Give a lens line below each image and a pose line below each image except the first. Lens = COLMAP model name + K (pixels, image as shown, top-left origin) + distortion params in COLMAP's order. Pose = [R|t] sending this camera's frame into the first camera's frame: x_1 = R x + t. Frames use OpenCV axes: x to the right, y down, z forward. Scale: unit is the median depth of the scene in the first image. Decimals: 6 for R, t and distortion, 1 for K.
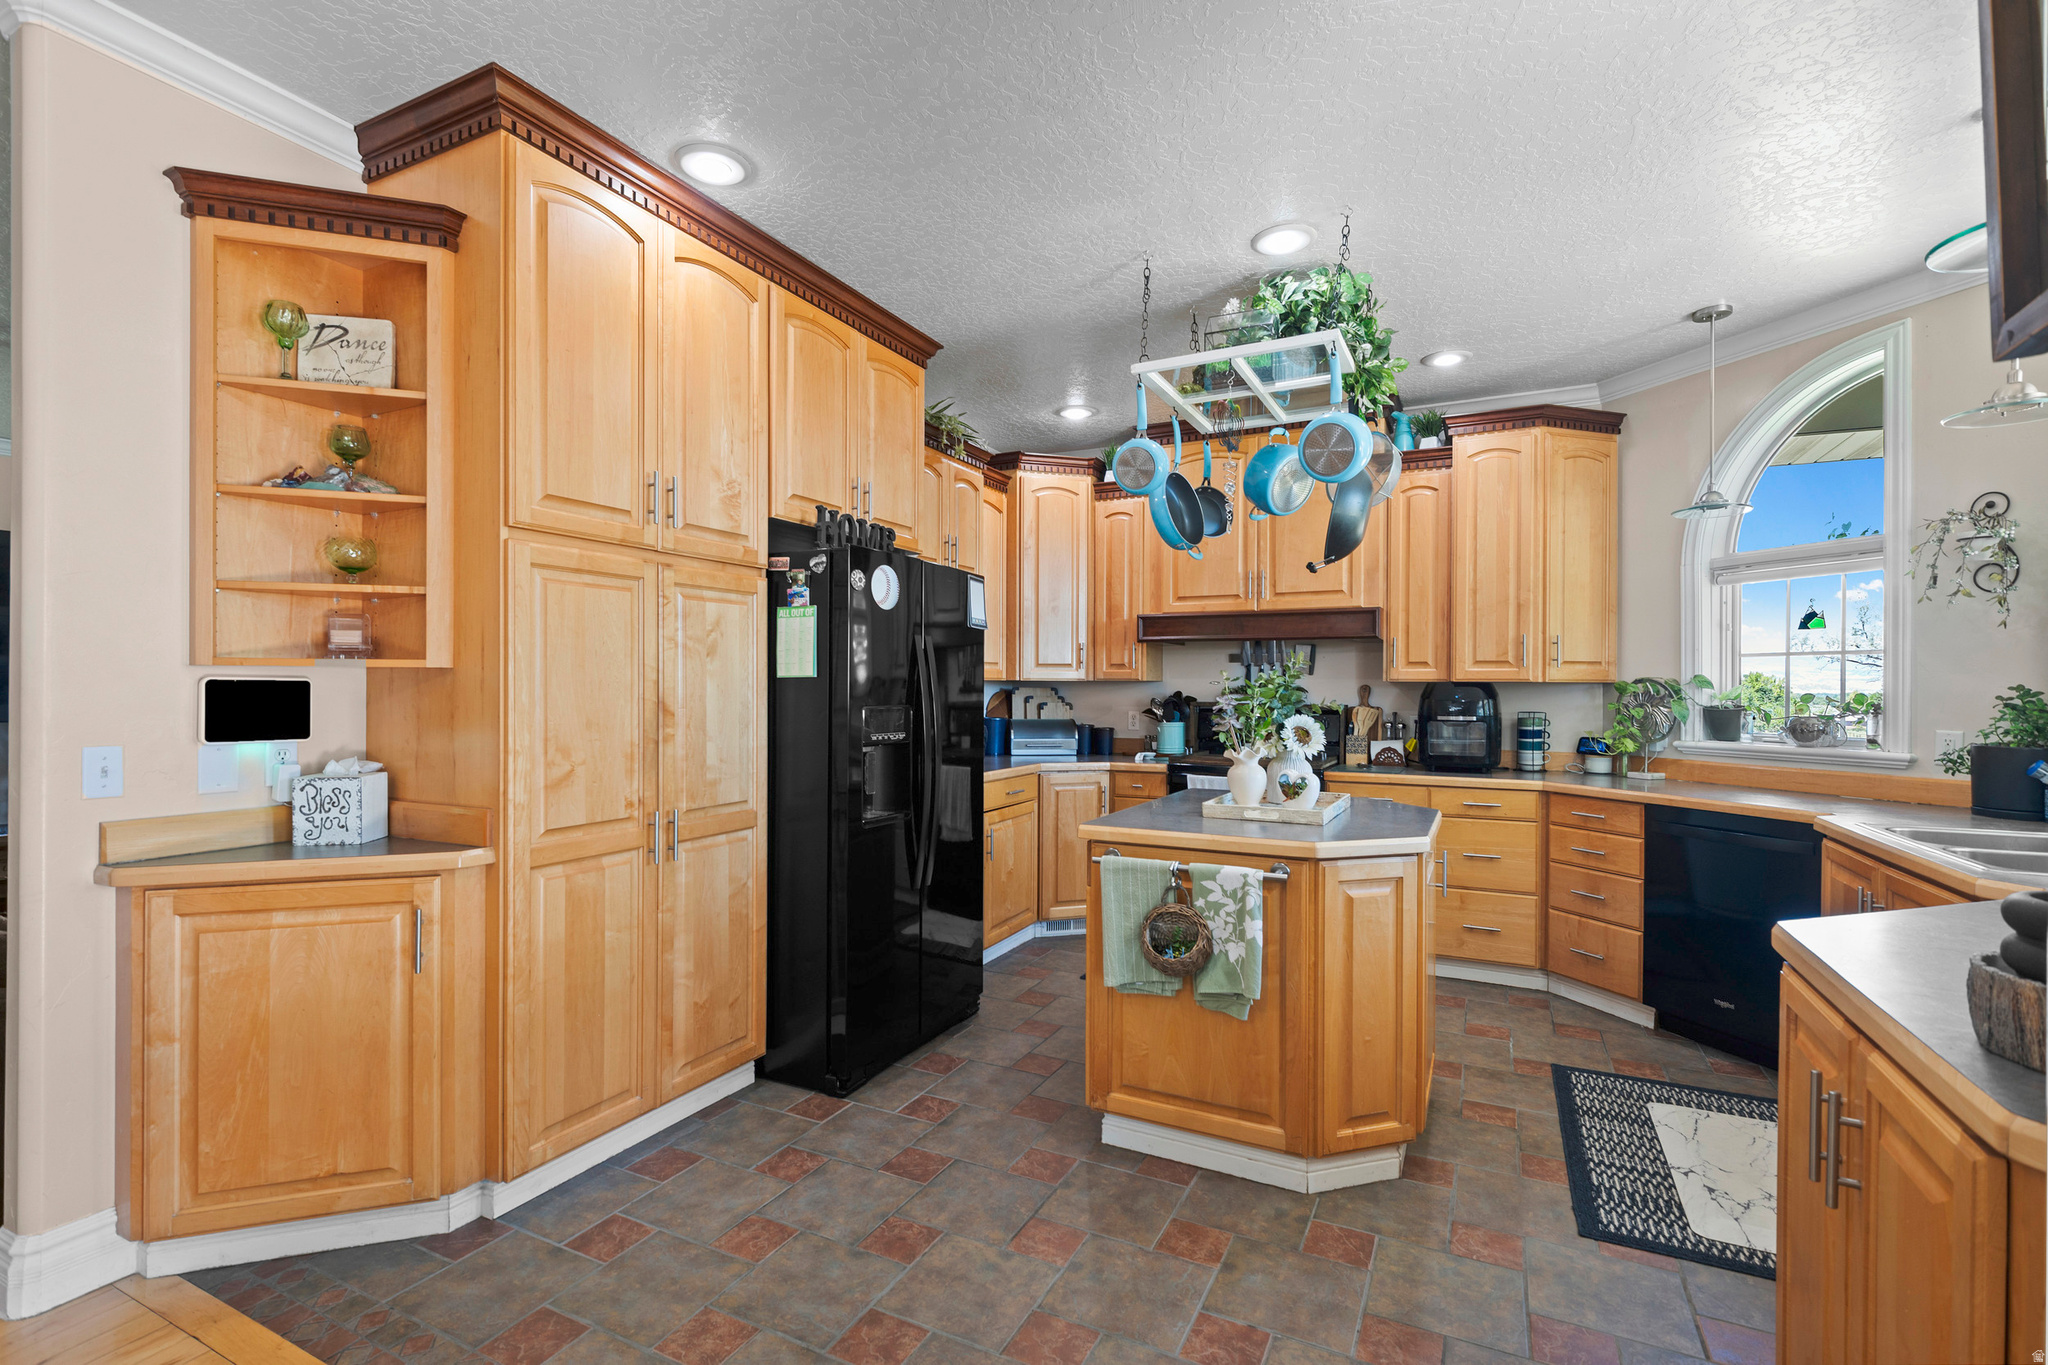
lens RADIAL K [[935.6, 0, 1015.5], [0, 935.6, 688.1], [0, 0, 1]] dist [0.000180, -0.000286]
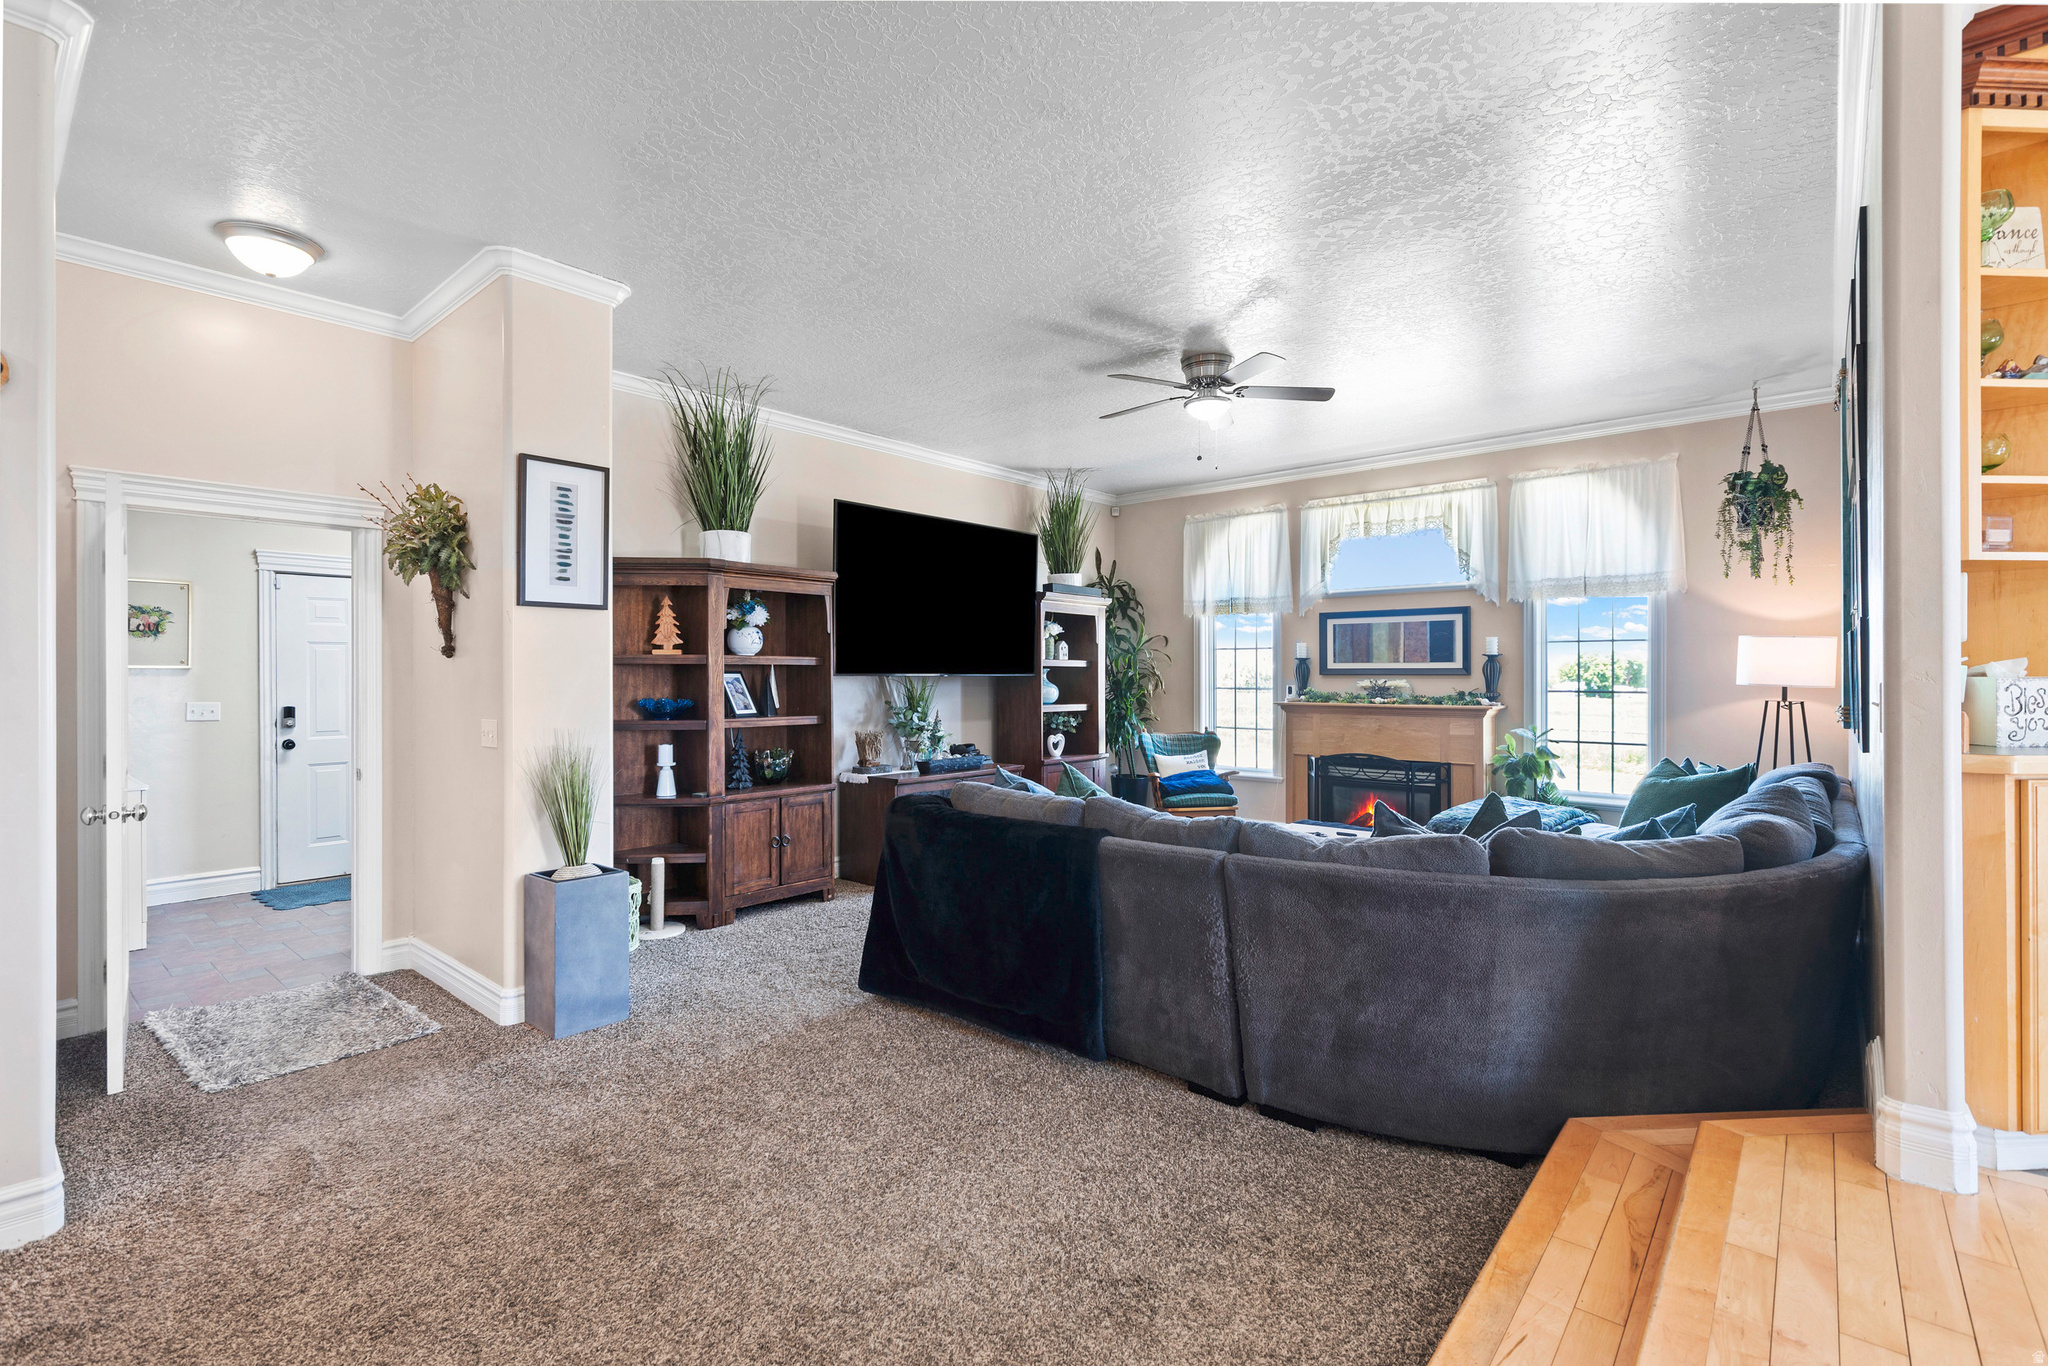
lens RADIAL K [[931.3, 0, 1021.6], [0, 931.3, 671.3], [0, 0, 1]] dist [0.001761, -0.000219]
pose [[0.971674, -0.005134, -0.236268, -1.378214], [0.004771, 0.999986, -0.002109, 0.077976], [0.236276, 0.000922, 0.971686, -0.171822]]
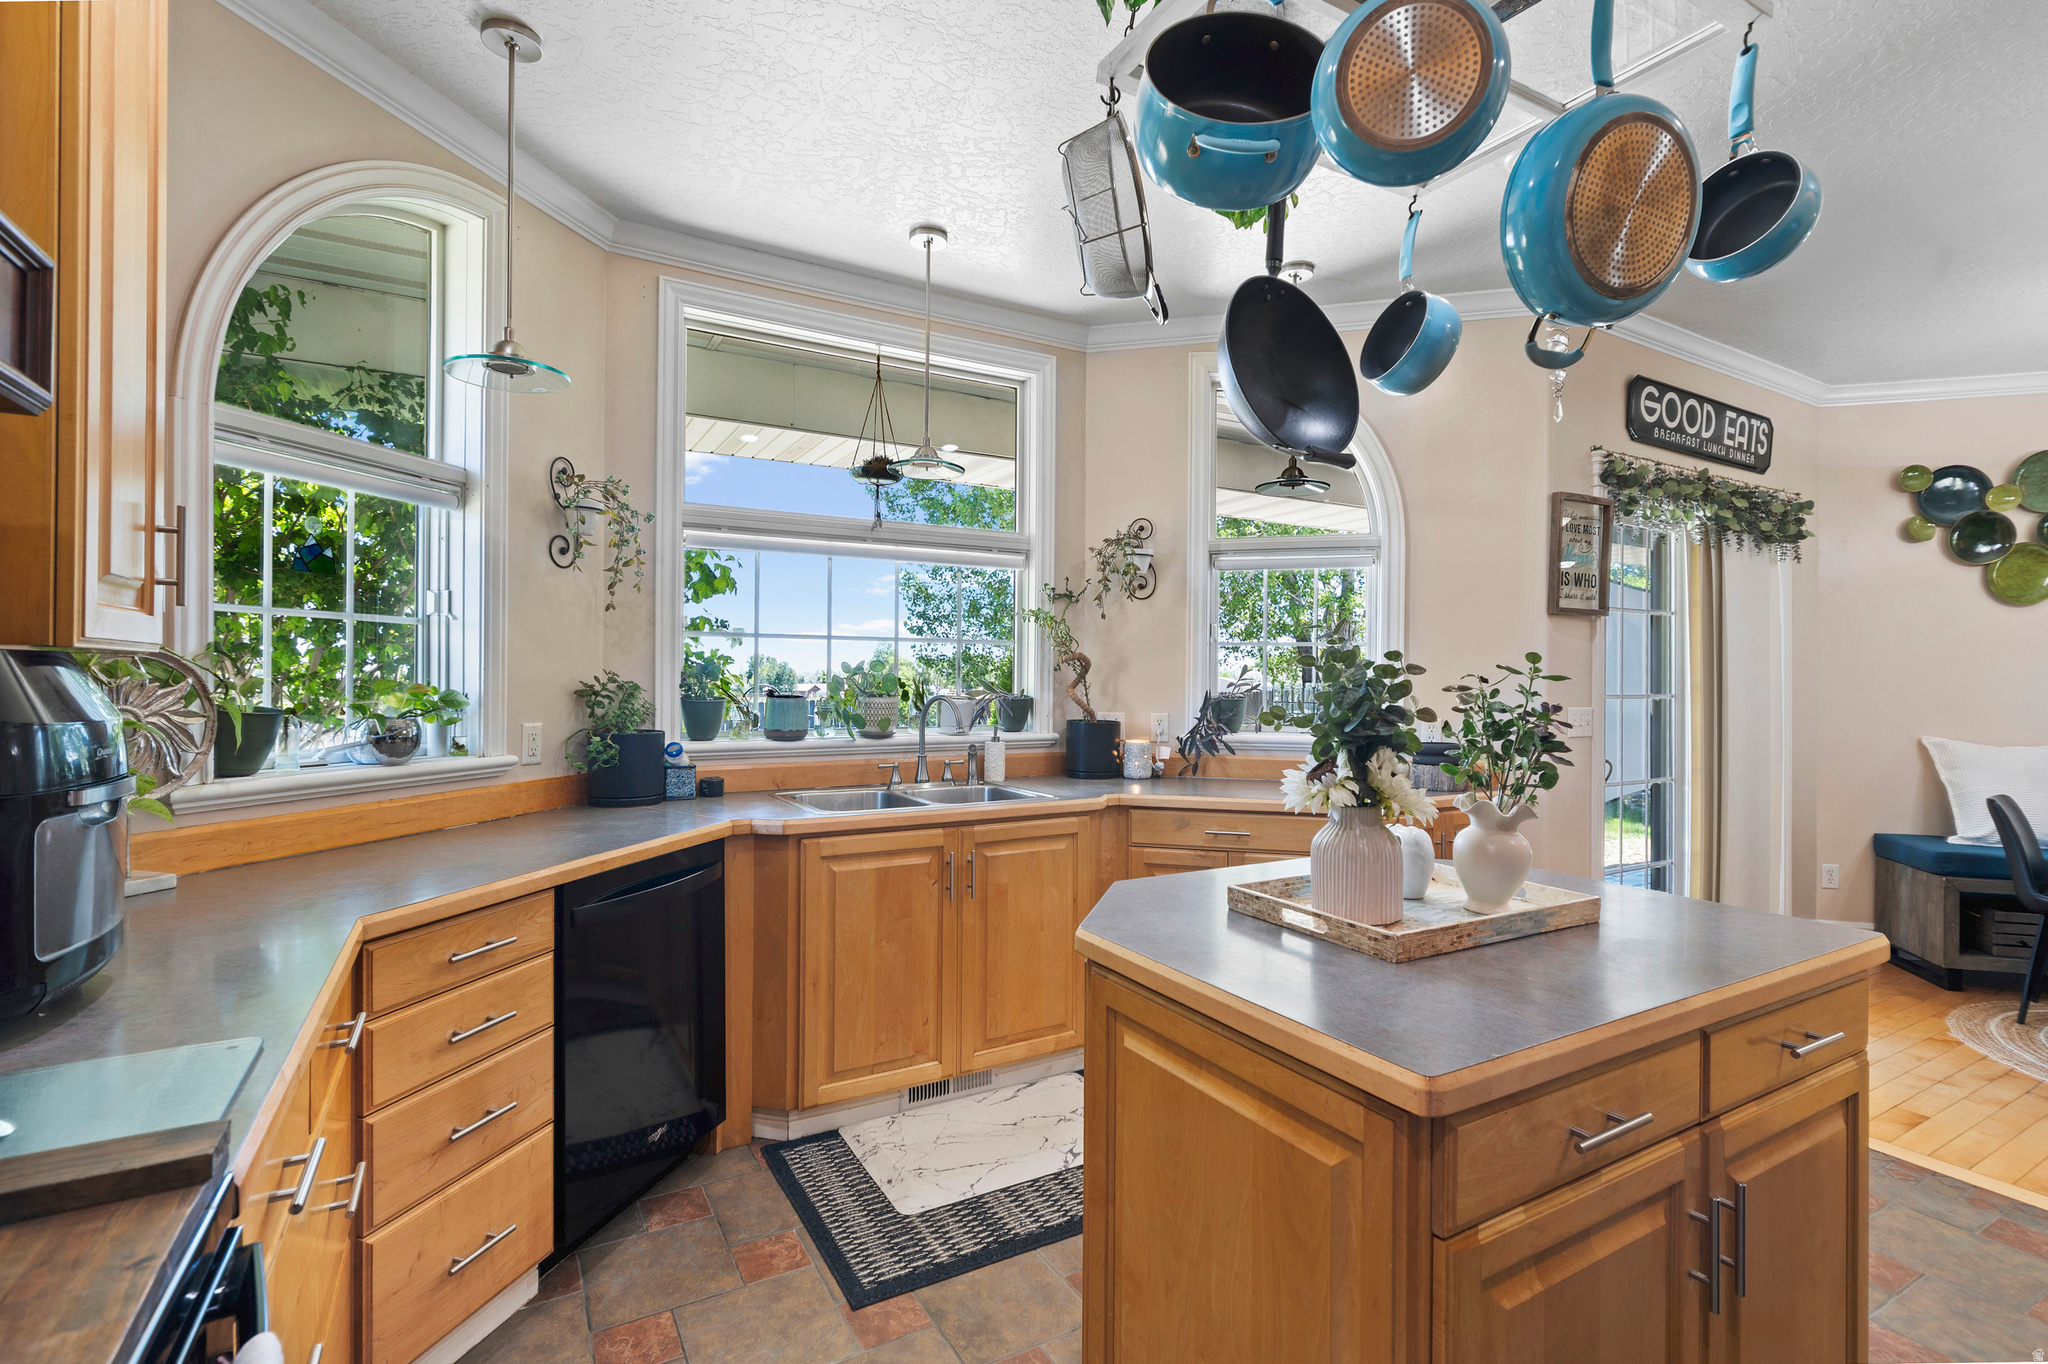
lens RADIAL K [[949.5, 0, 1027.7], [0, 949.5, 673.3], [0, 0, 1]] dist [0.000464, 0.000067]
pose [[-0.838239, -0.008594, 0.545235, 0.197773], [-0.011514, 0.999932, -0.001940, -0.003263], [-0.545181, -0.007904, -0.838281, 1.868404]]
